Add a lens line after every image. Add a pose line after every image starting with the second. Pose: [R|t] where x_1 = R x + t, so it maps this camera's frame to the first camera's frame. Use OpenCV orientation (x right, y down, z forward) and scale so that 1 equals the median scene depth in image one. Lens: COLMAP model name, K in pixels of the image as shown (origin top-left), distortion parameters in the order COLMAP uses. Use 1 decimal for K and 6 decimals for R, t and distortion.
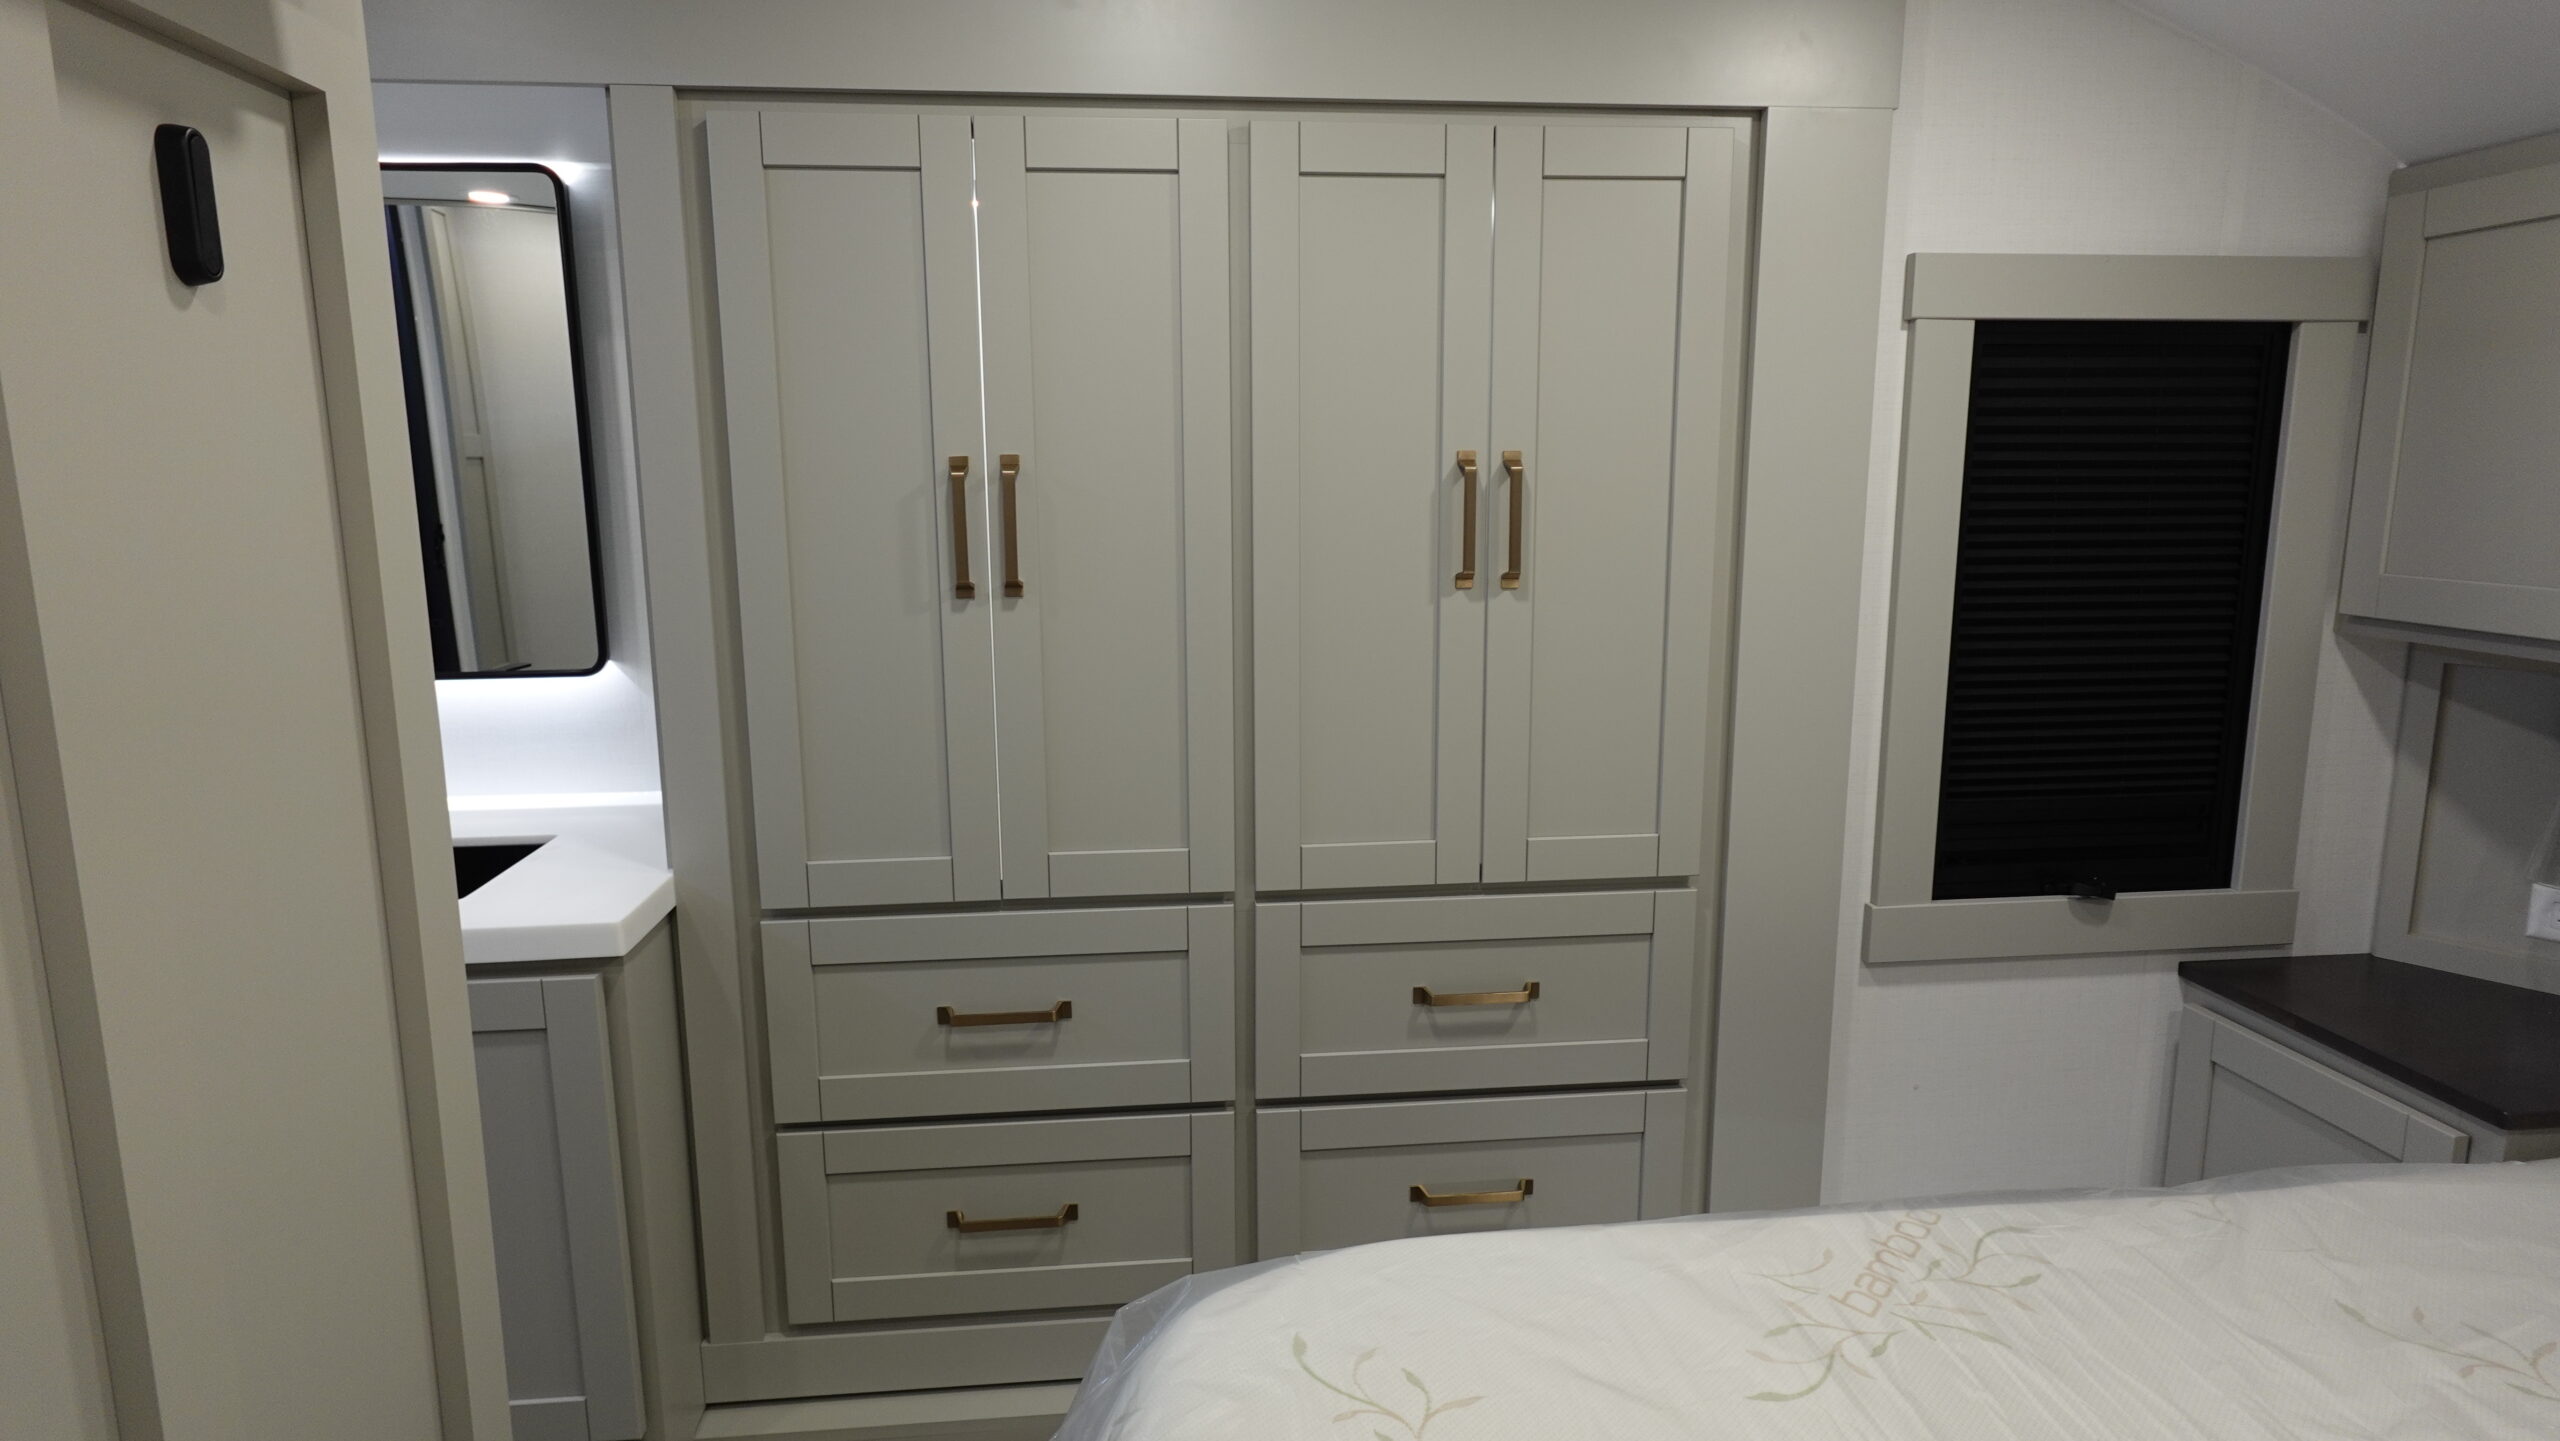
lens RADIAL K [[1448.7, 0, 1281.8], [0, 1448.7, 718.3], [0, 0, 1]] dist [0.001582, 0.000160]
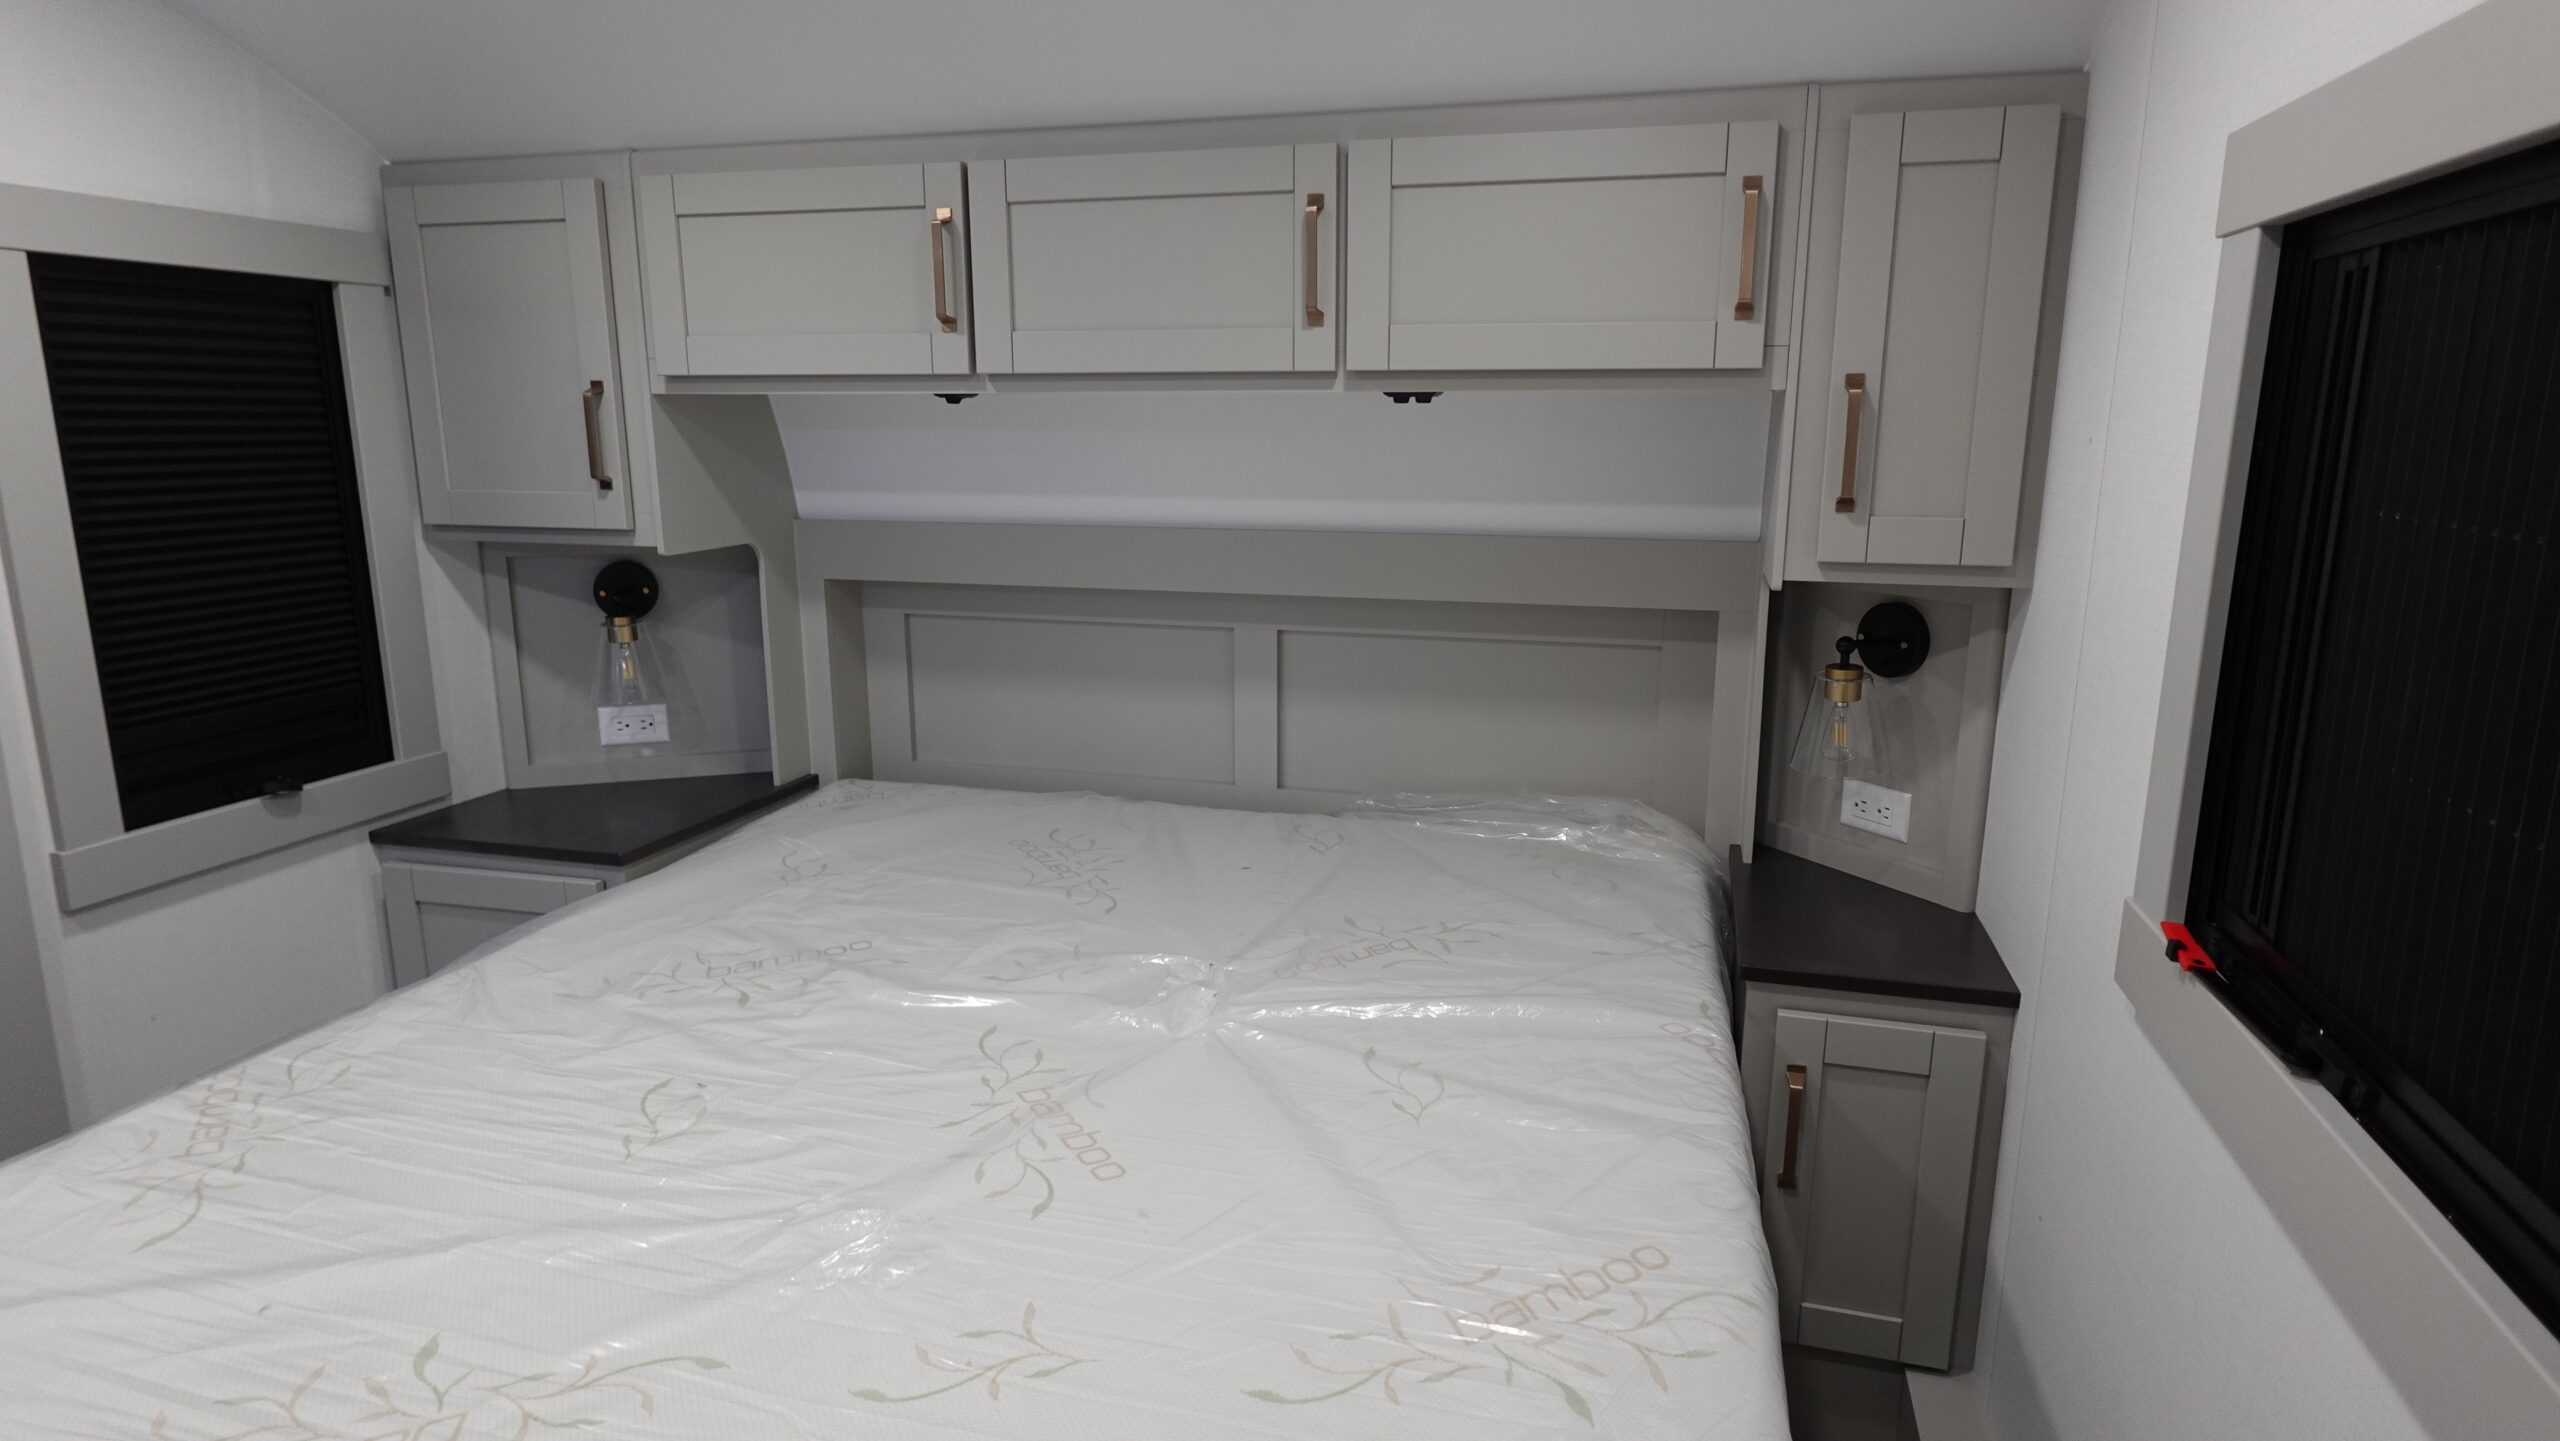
lens RADIAL K [[1453.8, 0, 1282.9], [0, 1453.8, 717.6], [0, 0, 1]] dist [0.003239, -0.002019]
pose [[0.372032, -0.182766, 0.910049, -0.163285], [0.159021, 0.978478, 0.131500, 0.043222], [-0.914497, 0.095794, 0.393089, -0.148071]]
